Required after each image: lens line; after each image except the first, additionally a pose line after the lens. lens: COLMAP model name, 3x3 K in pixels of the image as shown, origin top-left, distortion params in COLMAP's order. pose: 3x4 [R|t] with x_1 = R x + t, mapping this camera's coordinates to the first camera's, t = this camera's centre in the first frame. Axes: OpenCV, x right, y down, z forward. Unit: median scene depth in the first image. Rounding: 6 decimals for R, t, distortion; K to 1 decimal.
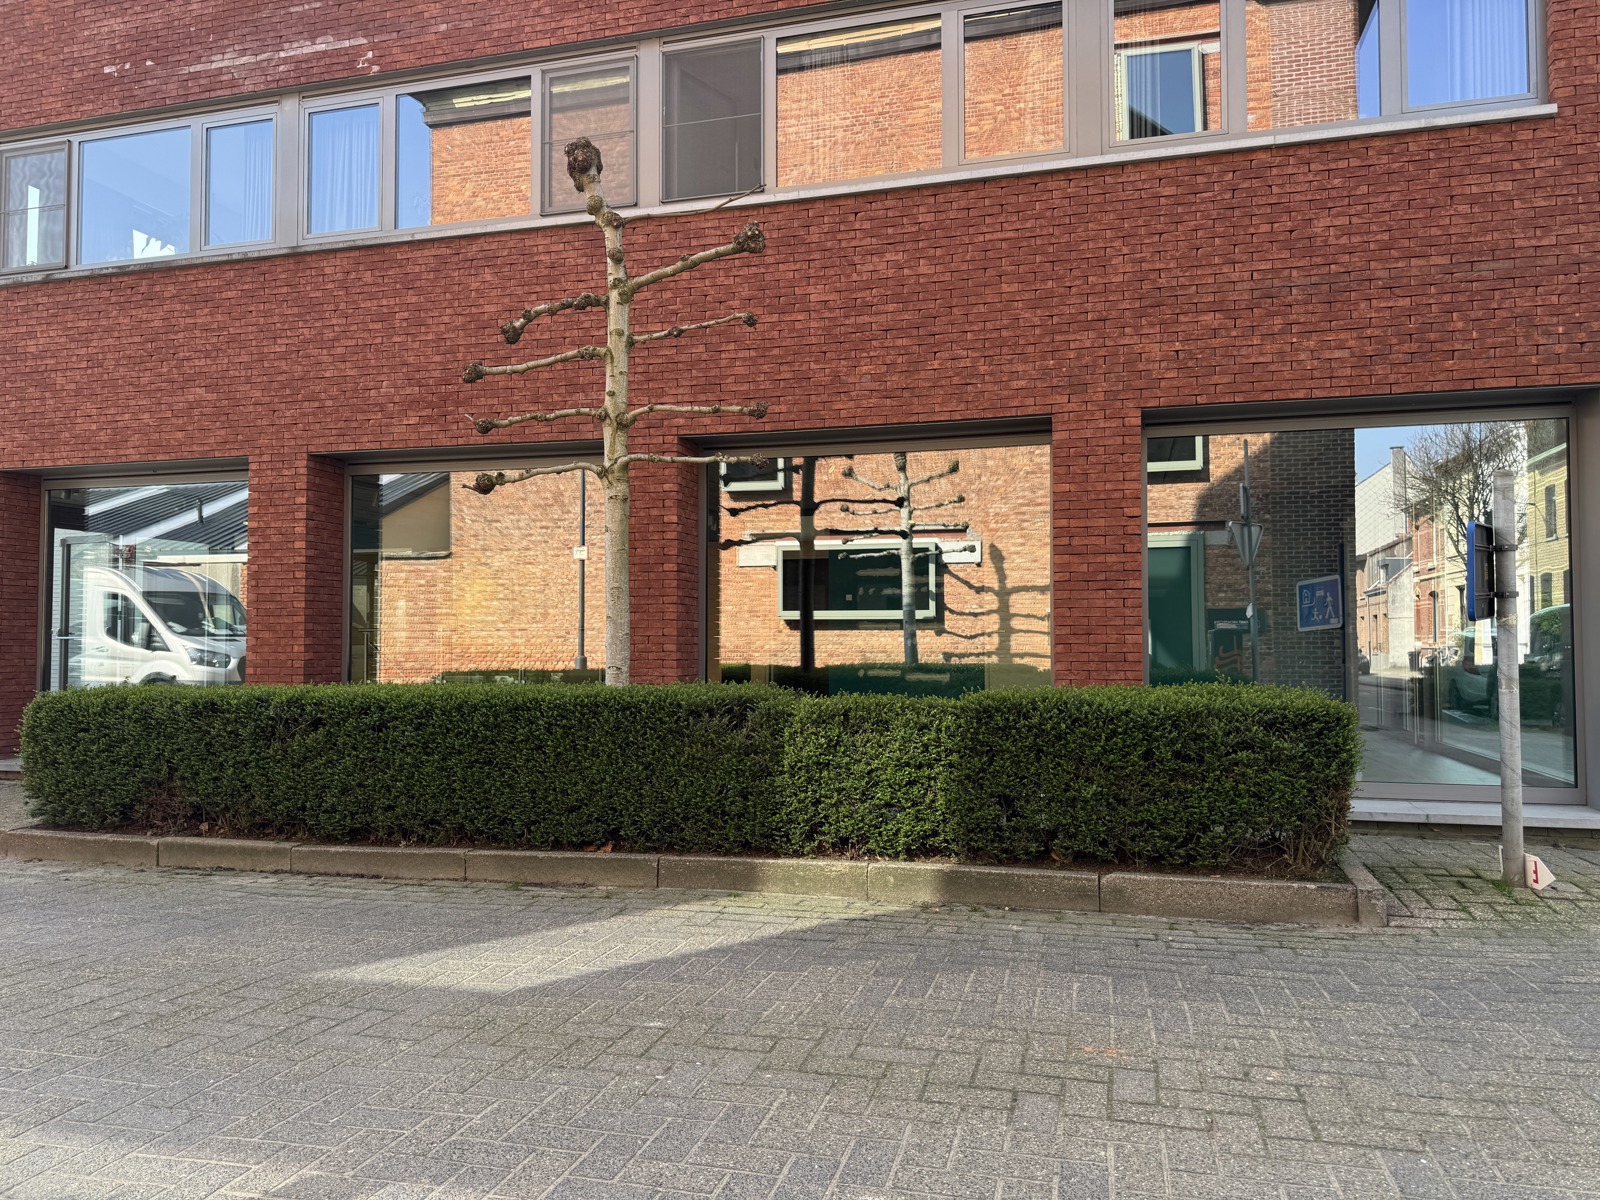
lens RADIAL K [[1130.1, 0, 797.5], [0, 1130.1, 608.2], [0, 0, 1]] dist [0.049879, -0.053474]
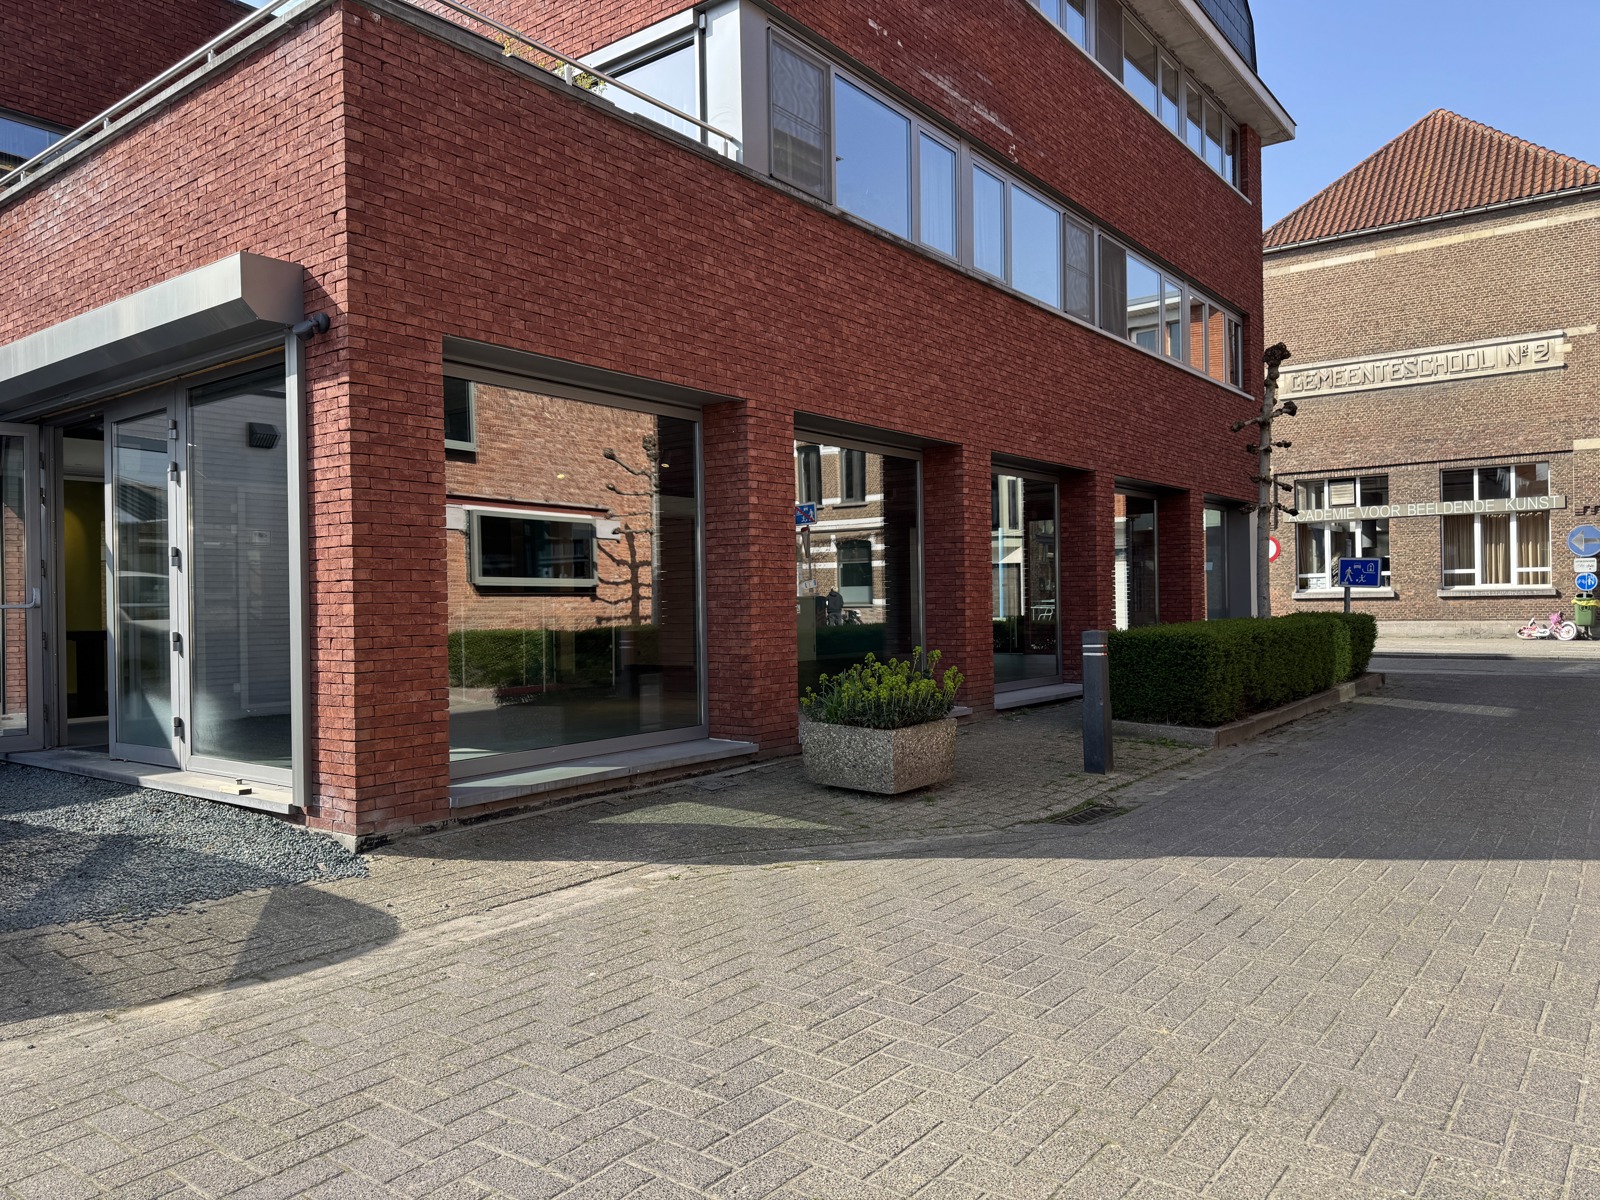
lens RADIAL K [[1130.1, 0, 812.5], [0, 1130.1, 599.9], [0, 0, 1]] dist [0.049879, -0.053474]
pose [[0.377115, 0.001125, 0.926166, -1.589093], [-0.018526, 0.999808, 0.006329, 0.020744], [-0.925981, -0.019545, 0.377064, 0.691465]]
